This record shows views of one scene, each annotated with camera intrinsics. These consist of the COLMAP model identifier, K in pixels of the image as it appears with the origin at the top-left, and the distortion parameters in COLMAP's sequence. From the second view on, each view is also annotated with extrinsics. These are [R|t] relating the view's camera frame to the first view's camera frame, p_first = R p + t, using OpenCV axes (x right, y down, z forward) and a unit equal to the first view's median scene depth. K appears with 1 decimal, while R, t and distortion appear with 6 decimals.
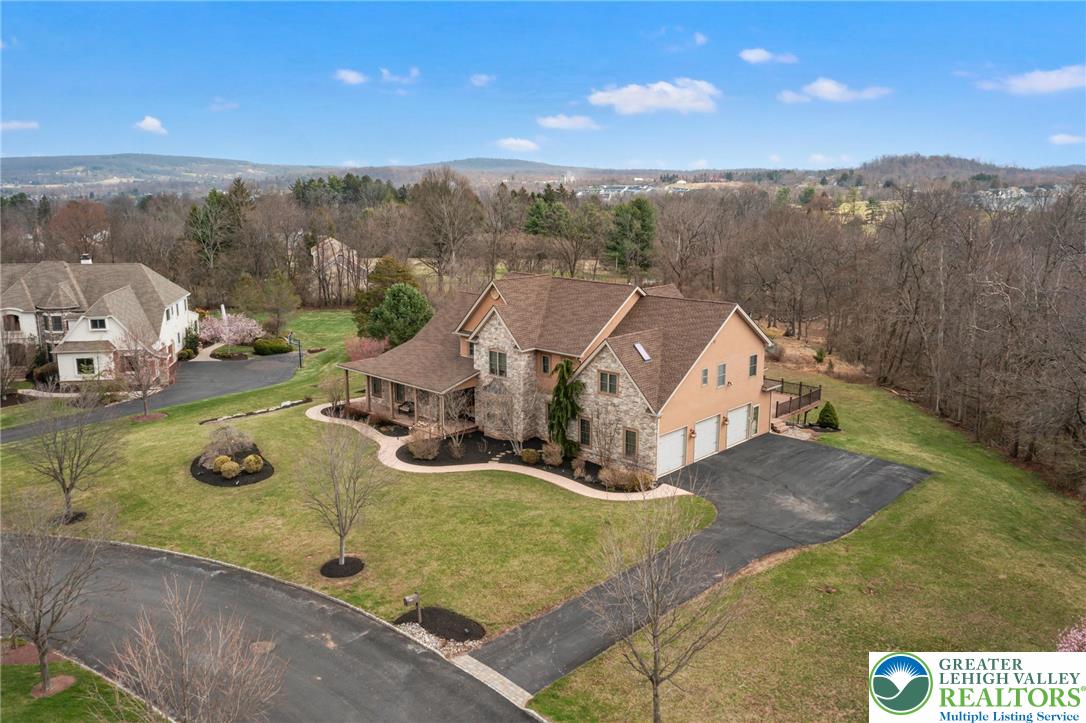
lens RADIAL K [[870.6, 0, 543.0], [0, 870.6, 361.5], [0, 0, 1]] dist [-0.006721, 0.005051]
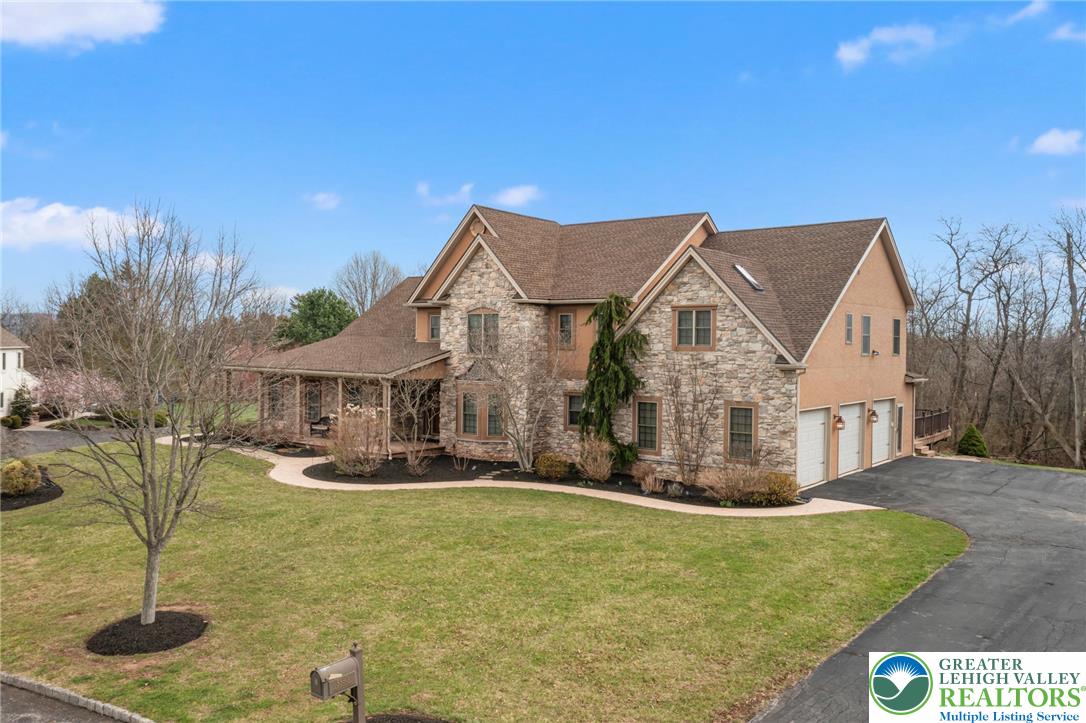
lens RADIAL K [[870.6, 0, 543.0], [0, 870.6, 361.5], [0, 0, 1]] dist [0.002290, -0.000894]
pose [[0.995543, 0.011592, 0.093595, -0.072074], [0.006357, 0.981911, -0.189235, 0.146968], [-0.094096, 0.188987, 0.977461, 0.445414]]
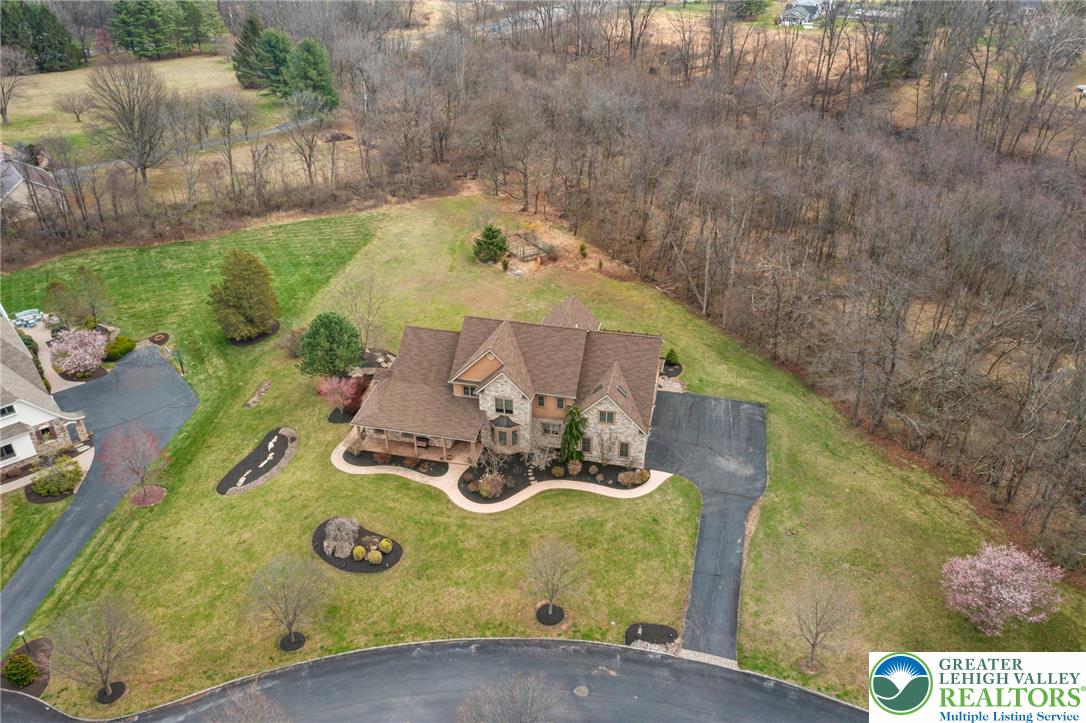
lens RADIAL K [[857.9, 0, 543.0], [0, 857.9, 361.5], [0, 0, 1]] dist [-0.009439, 0.009756]
pose [[0.857079, -0.270552, 0.438426, -0.620939], [0.105166, 0.924967, 0.365207, -0.596022], [-0.504337, -0.266904, 0.821222, -0.133196]]
